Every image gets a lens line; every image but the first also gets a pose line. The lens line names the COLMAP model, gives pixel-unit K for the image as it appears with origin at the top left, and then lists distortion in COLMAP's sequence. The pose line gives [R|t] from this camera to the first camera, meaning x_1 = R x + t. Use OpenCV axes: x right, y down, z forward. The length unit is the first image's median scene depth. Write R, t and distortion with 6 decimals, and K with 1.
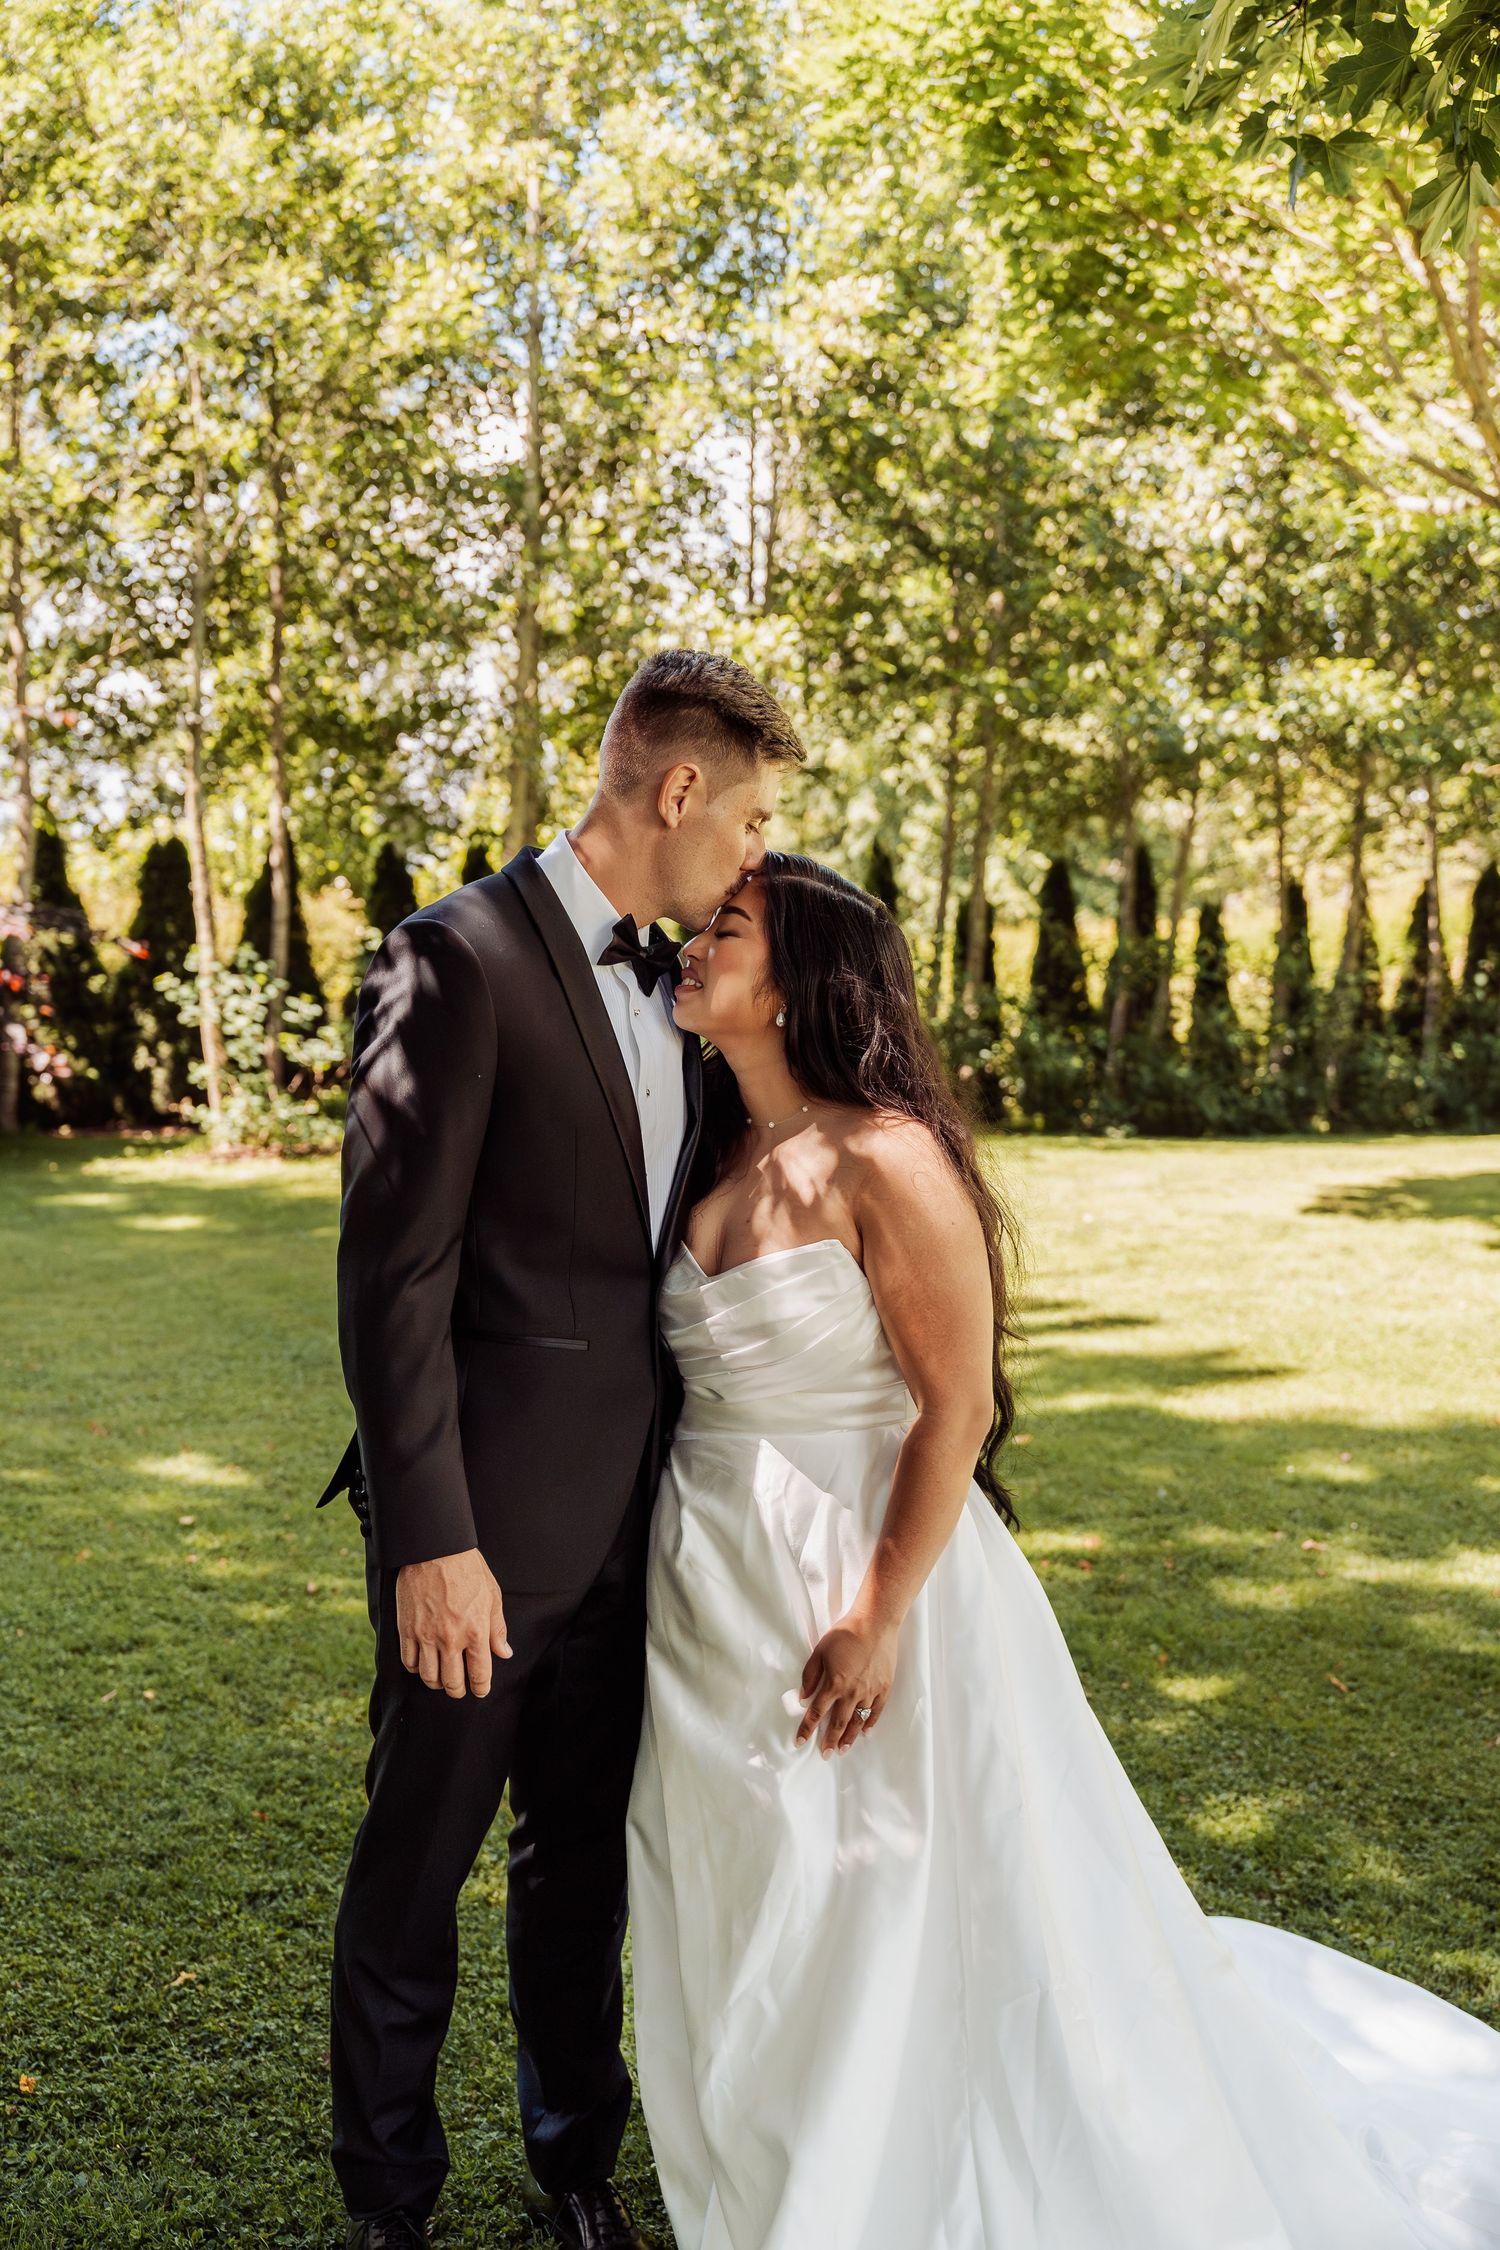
lens RADIAL K [[2262.8, 0, 750.0], [0, 2262.8, 1125.0], [0, 0, 1]] dist [0.010069, -0.023581]
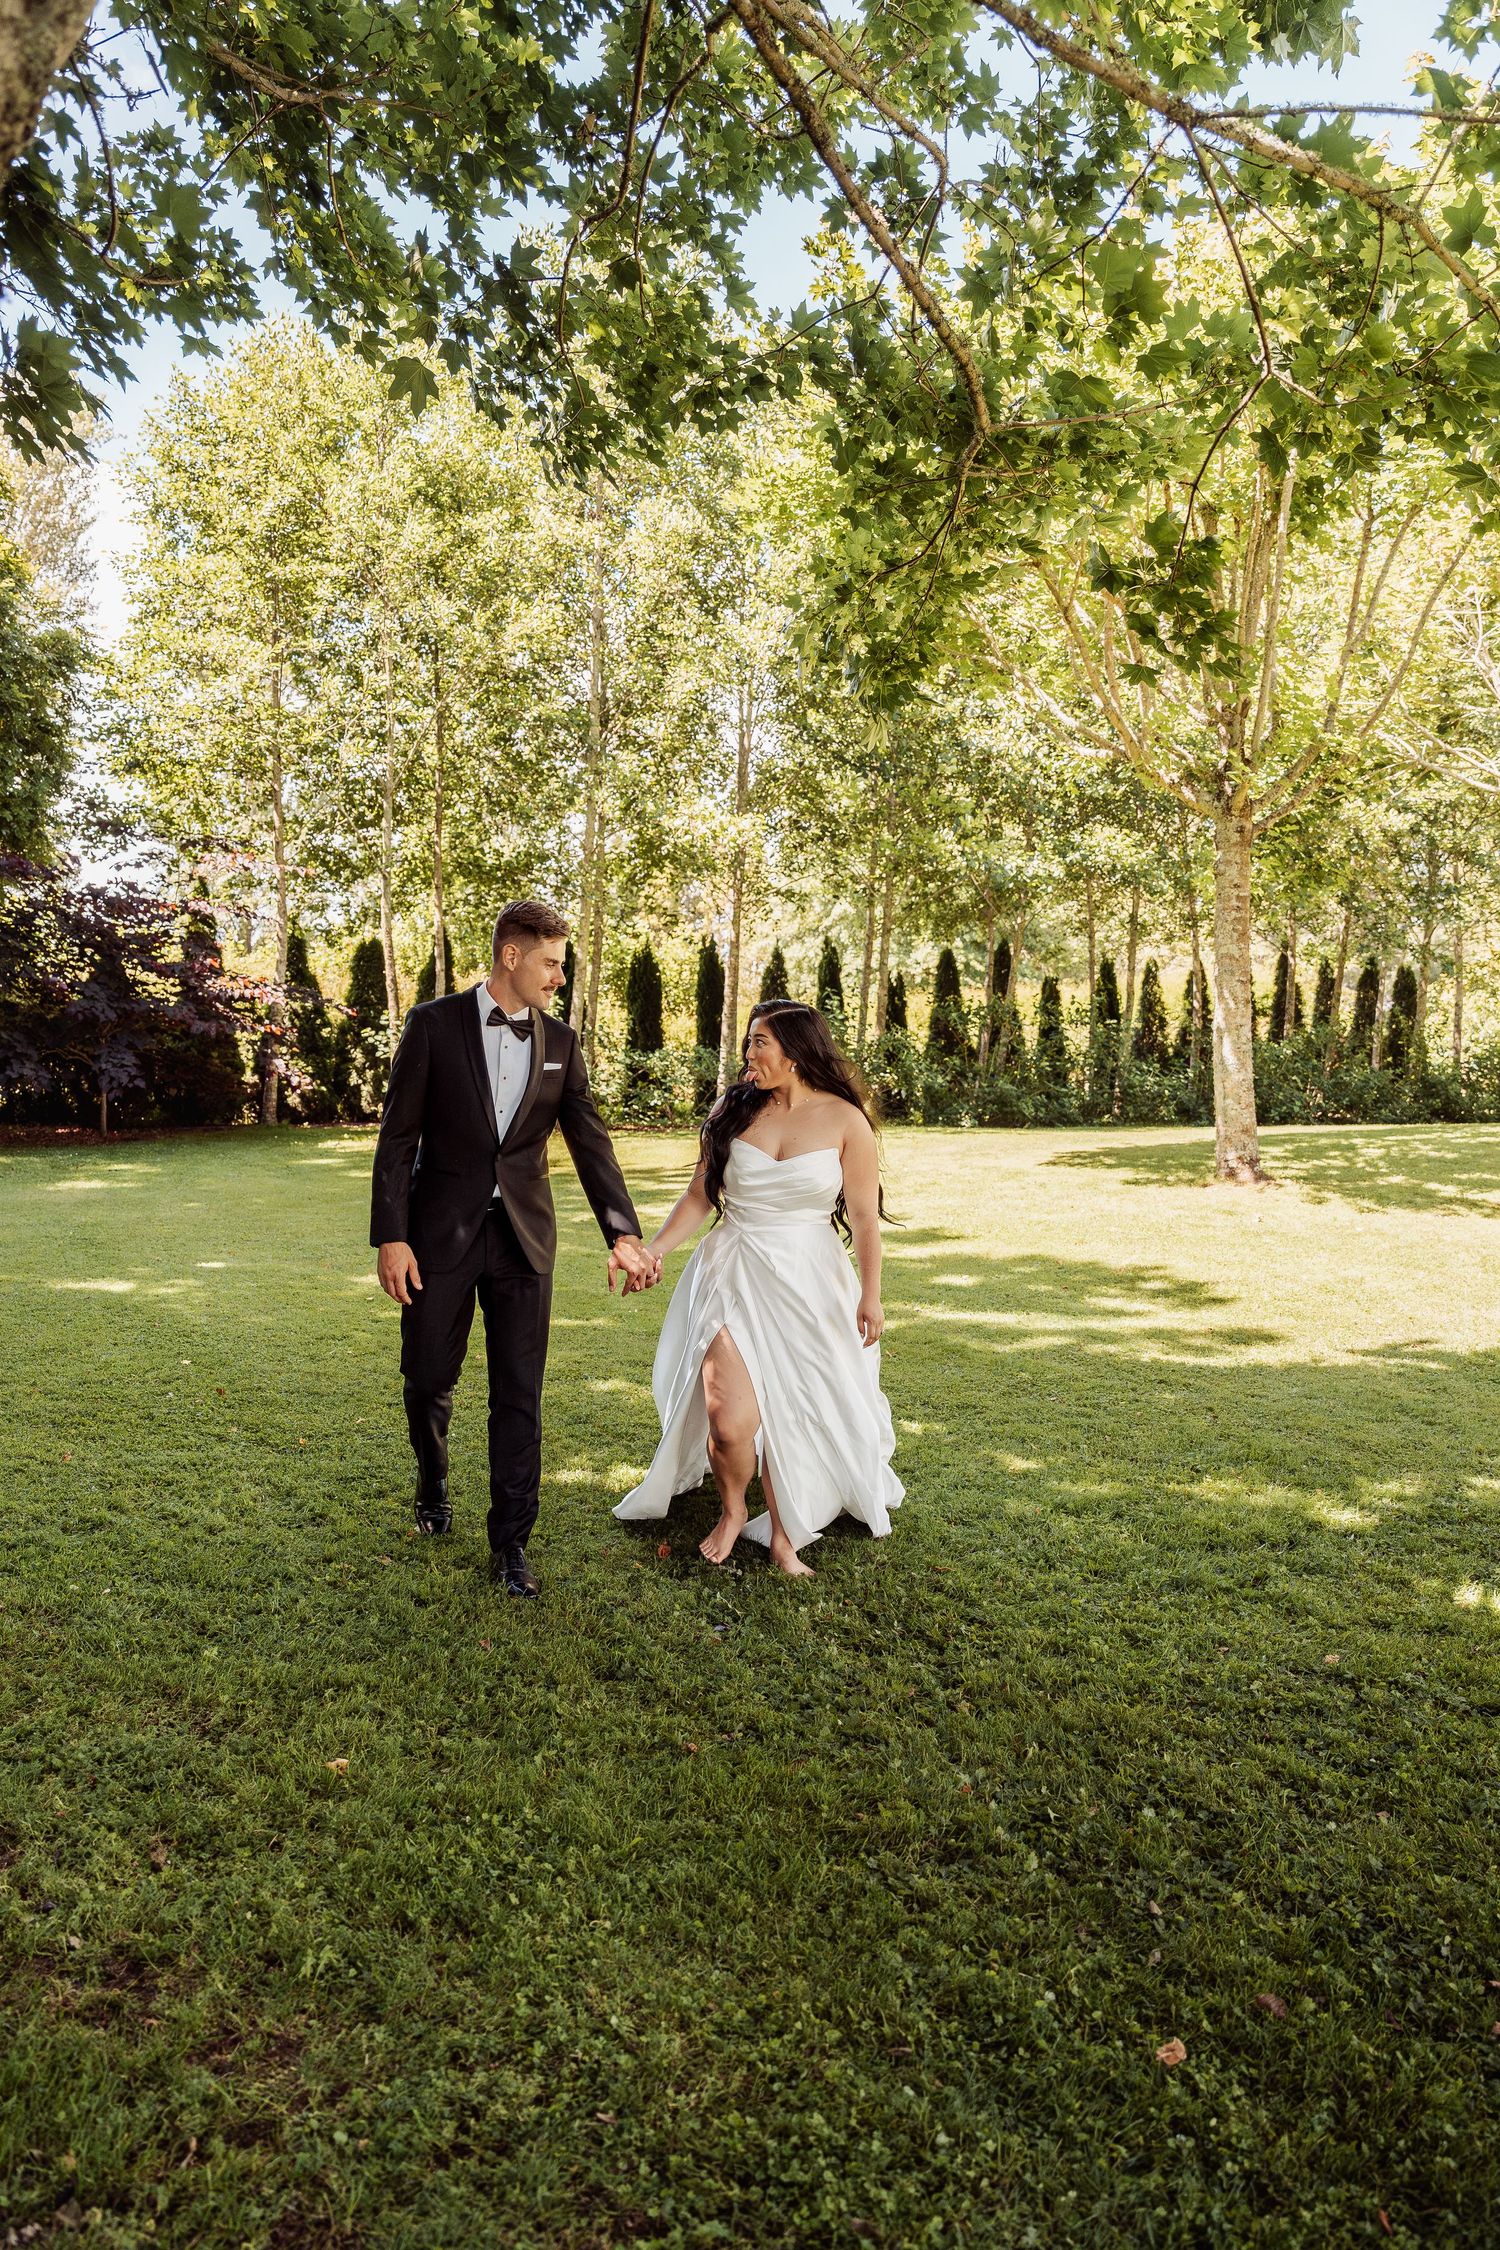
lens RADIAL K [[1590.9, 0, 750.0], [0, 1590.9, 1125.0], [0, 0, 1]] dist [-0.010807, -0.001315]
pose [[0.999778, -0.001710, -0.020996, 0.037844], [0.001680, 0.999998, -0.001456, 0.005905], [0.020999, 0.001421, 0.999778, -0.128443]]
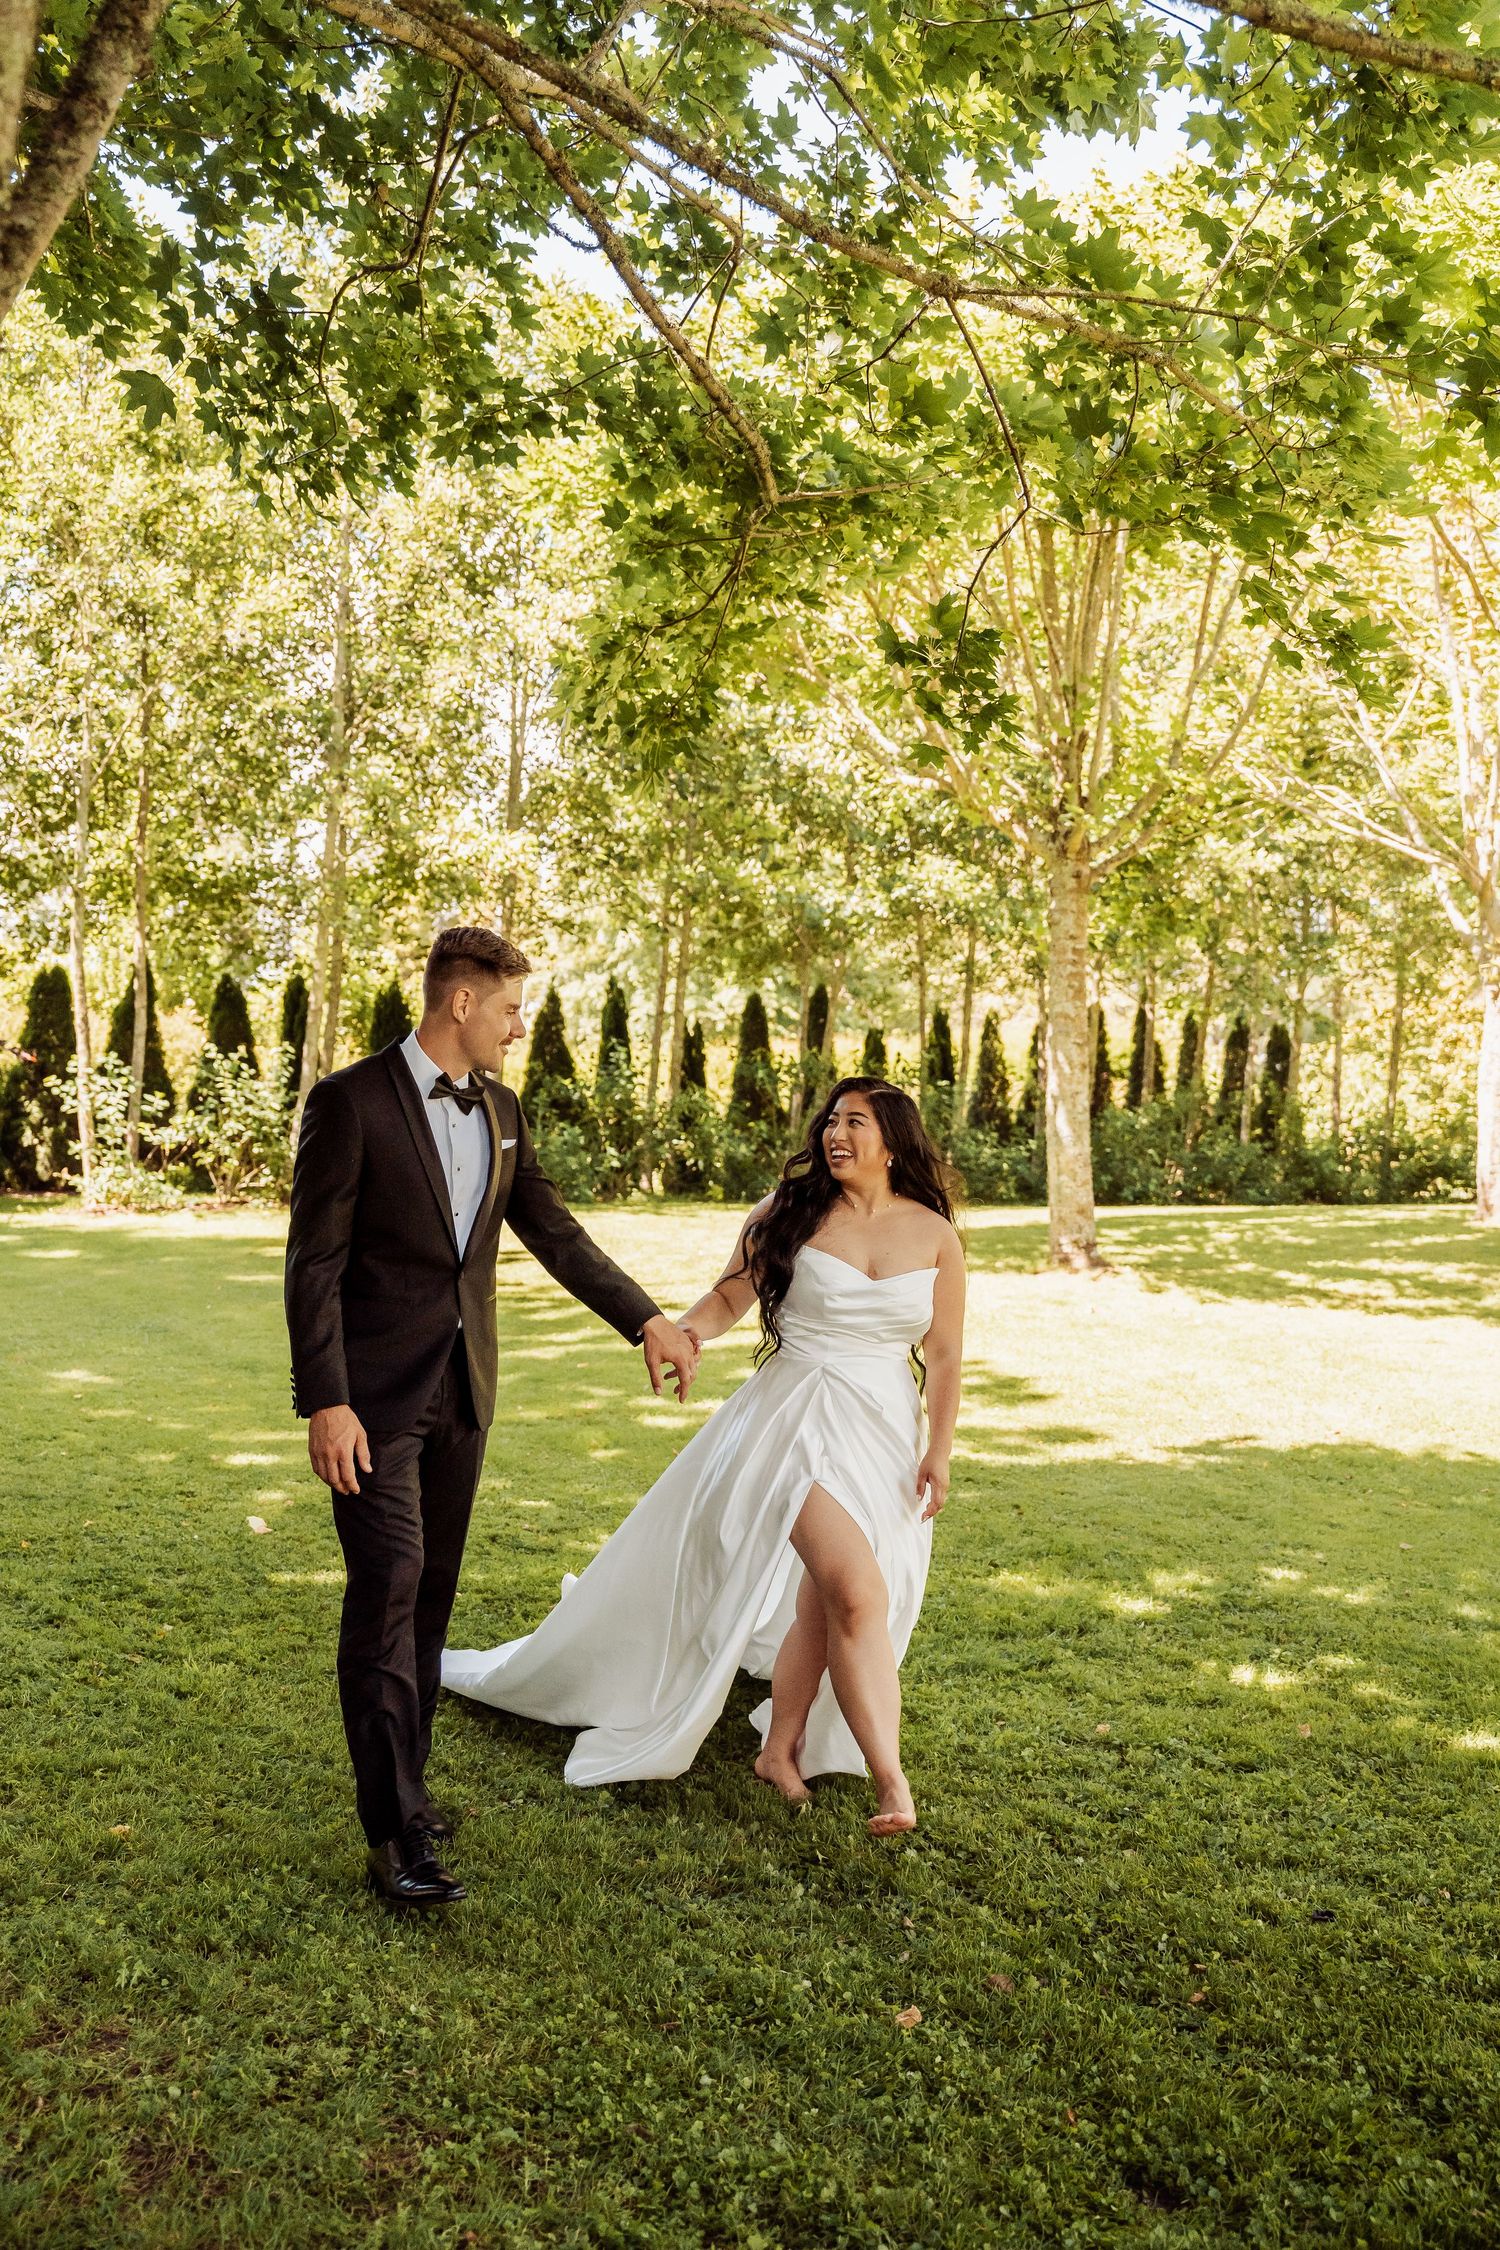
lens RADIAL K [[1952.7, 0, 750.0], [0, 1952.7, 1125.0], [0, 0, 1]] dist [0.001015, 0.010188]
pose [[0.995017, 0.011932, 0.098987, 0.036023], [-0.007932, 0.999140, -0.040705, 0.006163], [-0.099388, 0.039717, 0.994256, -0.174017]]
